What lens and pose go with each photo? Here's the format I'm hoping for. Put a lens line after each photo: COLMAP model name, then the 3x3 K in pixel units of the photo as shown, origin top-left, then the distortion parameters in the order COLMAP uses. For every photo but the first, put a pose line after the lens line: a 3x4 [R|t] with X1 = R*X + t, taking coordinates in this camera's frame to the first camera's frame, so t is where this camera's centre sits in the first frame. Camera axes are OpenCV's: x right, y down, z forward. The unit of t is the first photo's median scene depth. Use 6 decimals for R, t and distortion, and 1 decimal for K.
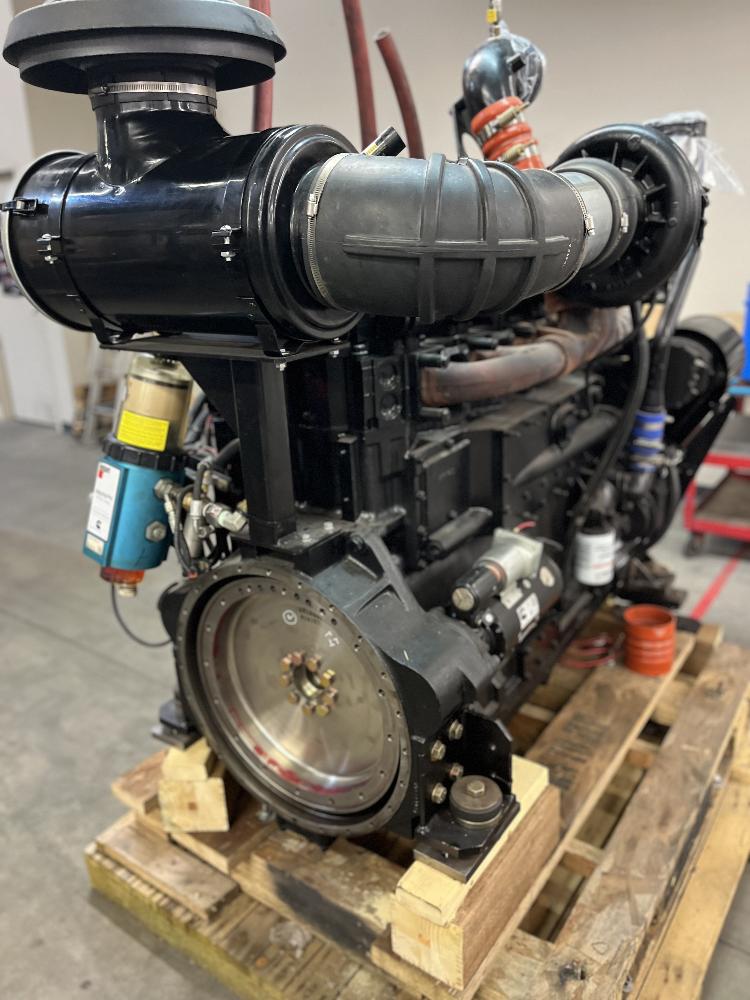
lens RADIAL K [[764.2, 0, 381.4], [0, 764.2, 506.4], [0, 0, 1]] dist [-0.000251, -0.024651]
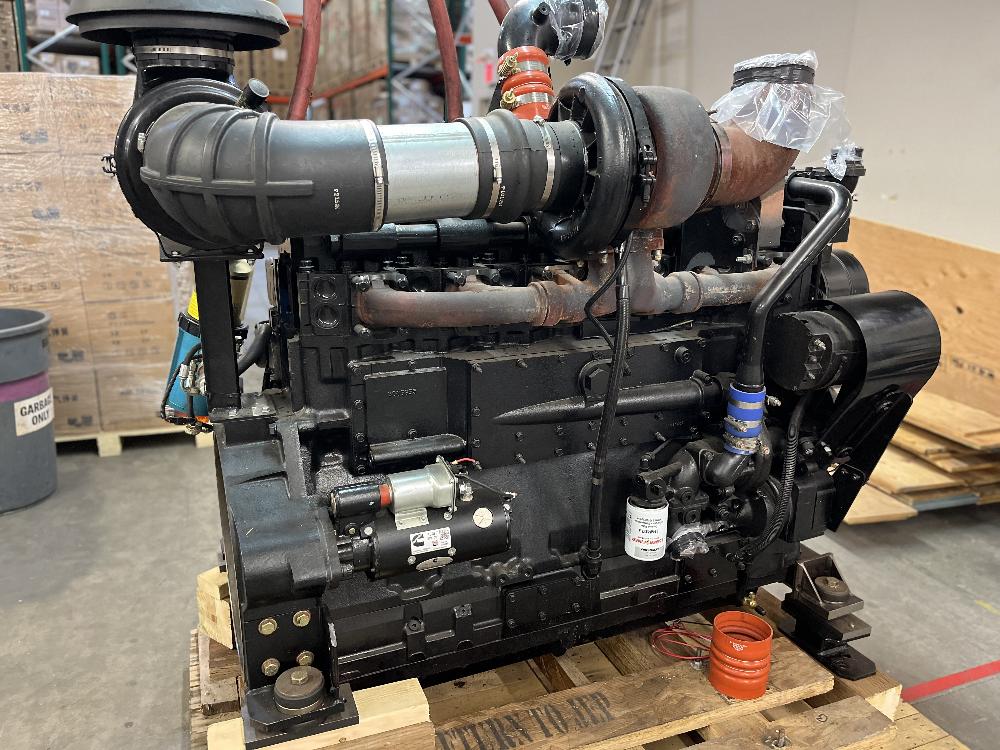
lens RADIAL K [[764.2, 0, 498.4], [0, 764.2, 371.0], [0, 0, 1]] dist [-0.000251, -0.024651]
pose [[0.840581, 0.200276, -0.503302, 0.699849], [-0.231568, 0.972819, 0.000358, -0.098211], [0.489693, 0.116247, 0.864110, 0.138970]]
